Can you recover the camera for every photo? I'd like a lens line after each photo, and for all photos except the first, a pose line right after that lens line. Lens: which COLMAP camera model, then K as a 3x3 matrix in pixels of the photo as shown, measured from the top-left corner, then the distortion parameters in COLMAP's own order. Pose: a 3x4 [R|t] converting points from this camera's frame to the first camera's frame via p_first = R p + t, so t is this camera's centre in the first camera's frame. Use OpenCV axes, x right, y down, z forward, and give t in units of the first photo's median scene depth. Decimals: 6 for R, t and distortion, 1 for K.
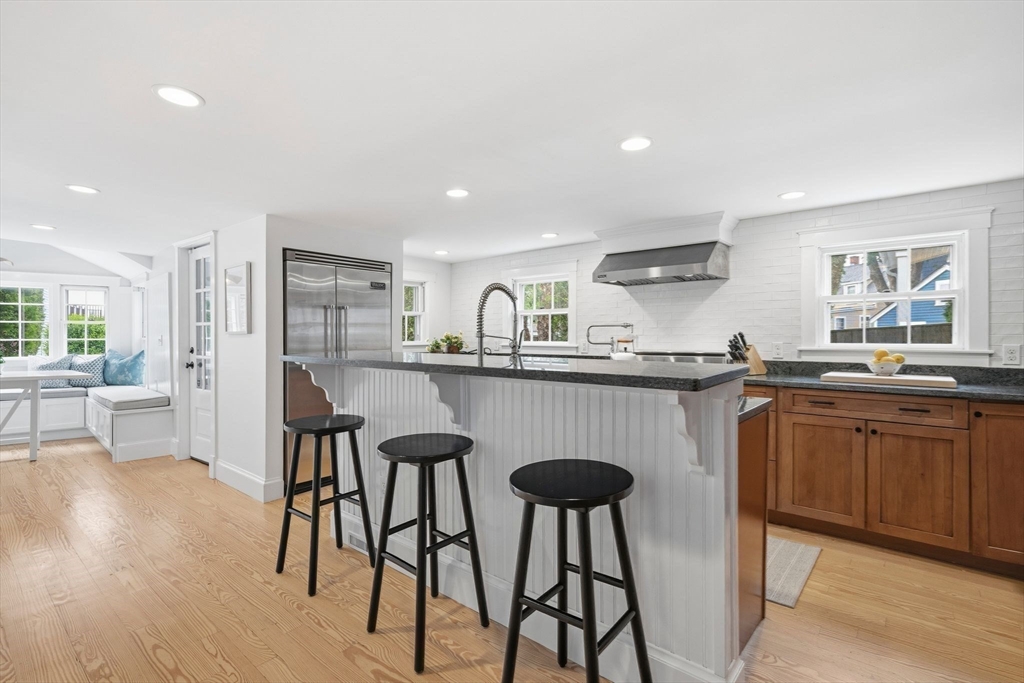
lens RADIAL K [[471.9, 0, 512.0], [0, 471.9, 341.5], [0, 0, 1]] dist [0.000232, 0.000040]
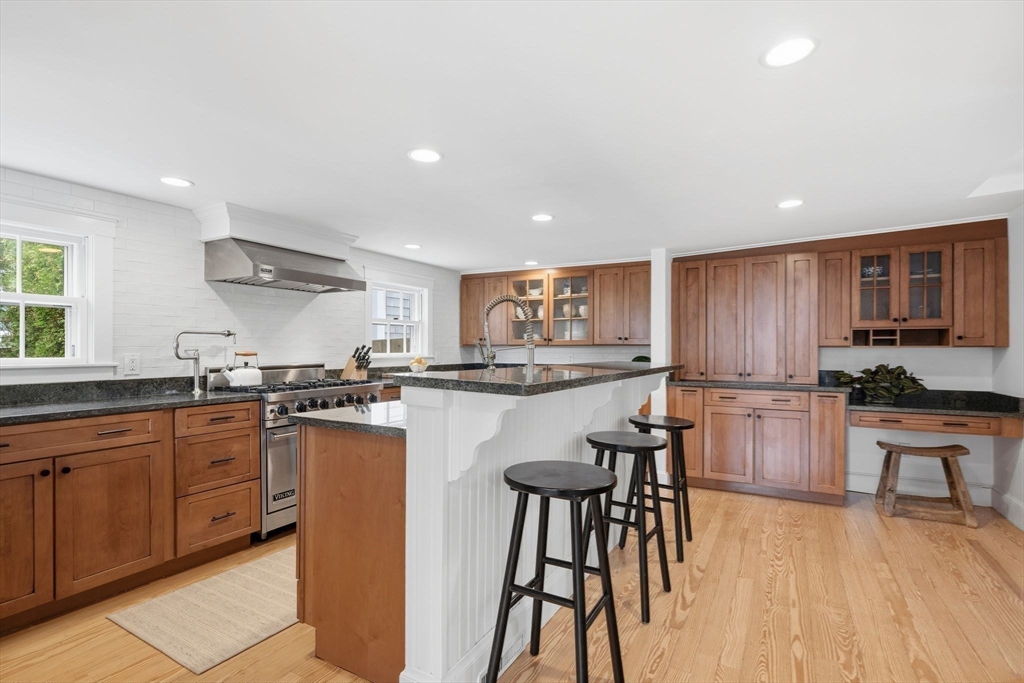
lens RADIAL K [[471.9, 0, 512.0], [0, 471.9, 341.5], [0, 0, 1]] dist [0.000232, 0.000040]
pose [[-0.153292, 0.017438, 0.988027, -0.627728], [0.012701, 0.999796, -0.015676, -0.003714], [-0.988099, 0.010146, -0.153482, 0.693576]]
